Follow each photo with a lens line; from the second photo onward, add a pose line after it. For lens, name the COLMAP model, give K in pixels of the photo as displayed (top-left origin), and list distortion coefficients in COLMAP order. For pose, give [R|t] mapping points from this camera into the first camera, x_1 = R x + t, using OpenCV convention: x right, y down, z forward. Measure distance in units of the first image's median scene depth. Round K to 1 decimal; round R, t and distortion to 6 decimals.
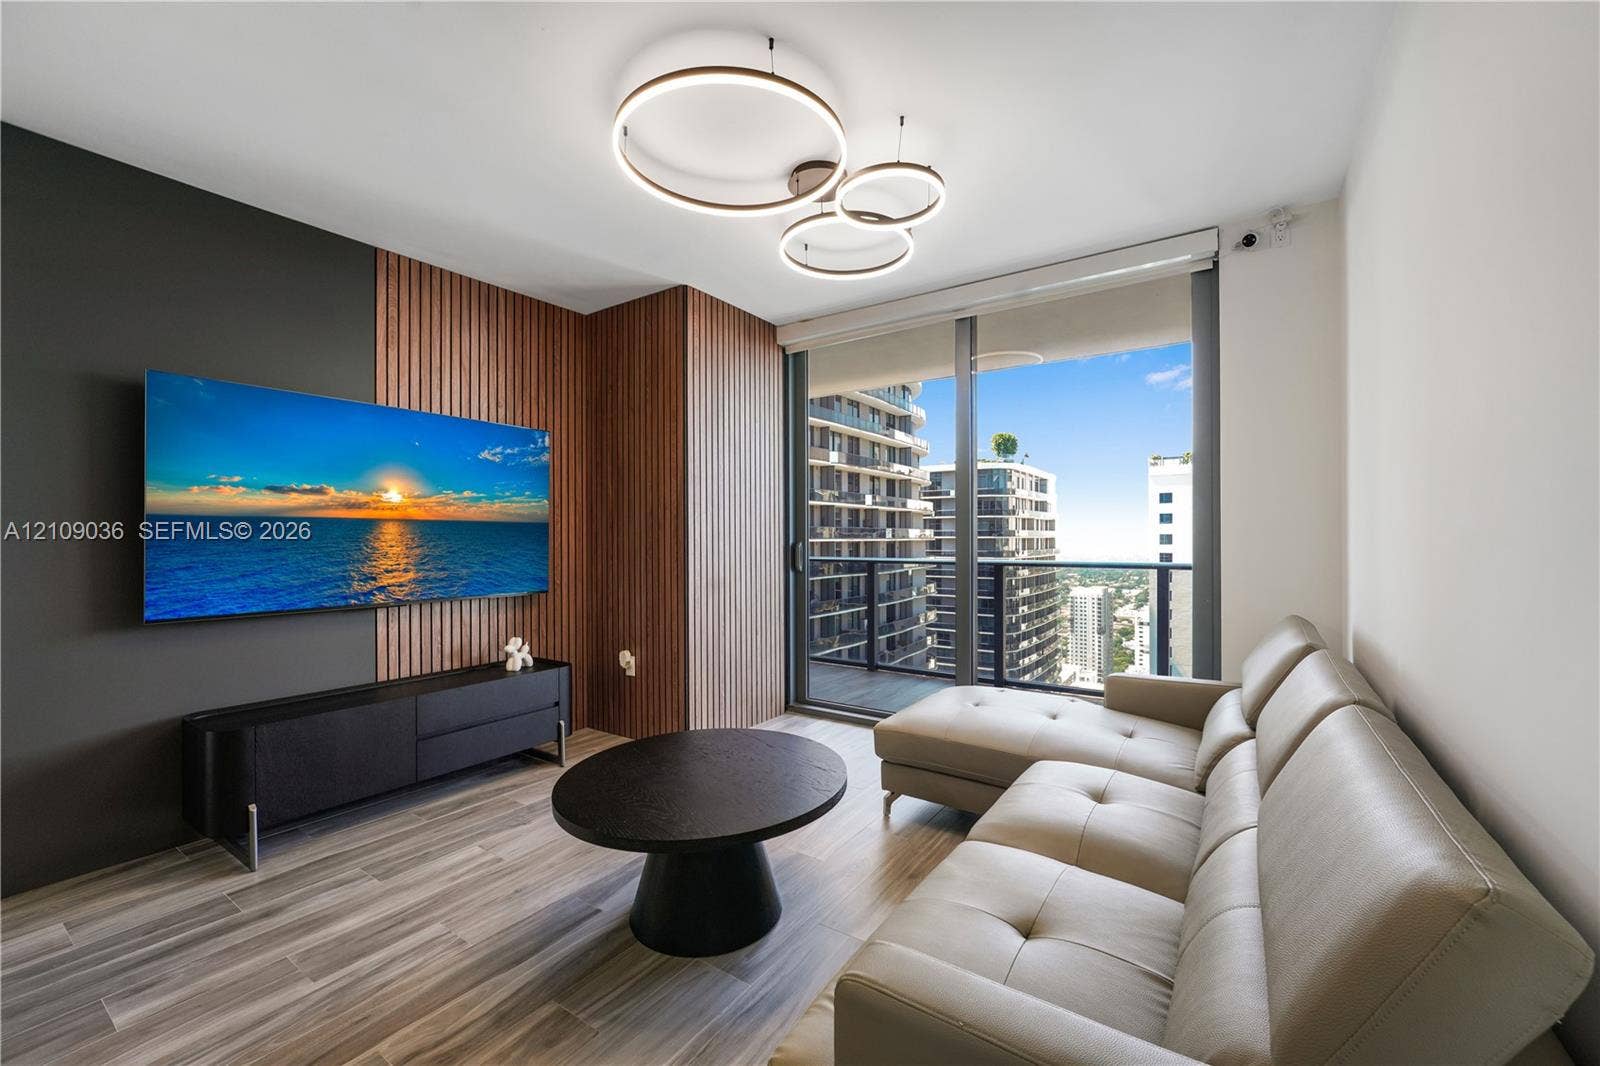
lens RADIAL K [[636.8, 0, 805.6], [0, 636.8, 525.8], [0, 0, 1]] dist [-0.006504, 0.000000]
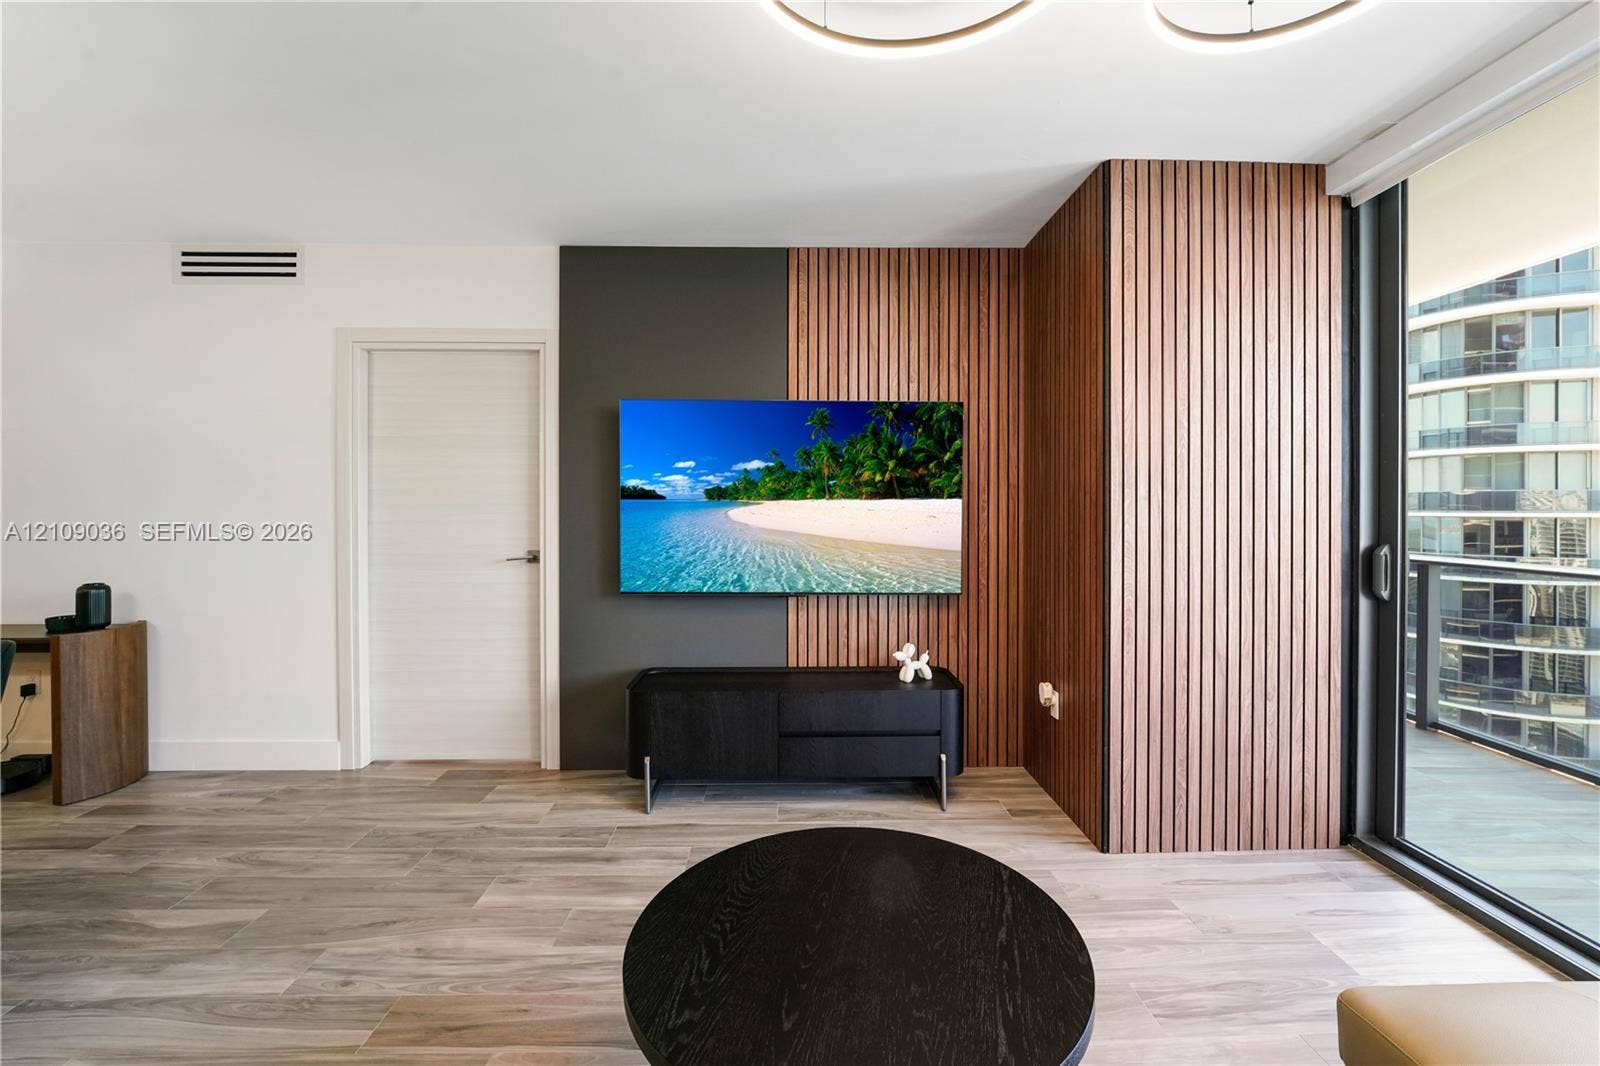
lens RADIAL K [[674.4, 0, 802.8], [0, 674.4, 503.3], [0, 0, 1]] dist [-0.015431, 0.000393]
pose [[0.580898, 0.000994, -0.813976, 0.214983], [0.013619, 0.999847, 0.010940, -0.030345], [0.813863, -0.017440, 0.580795, 0.345093]]
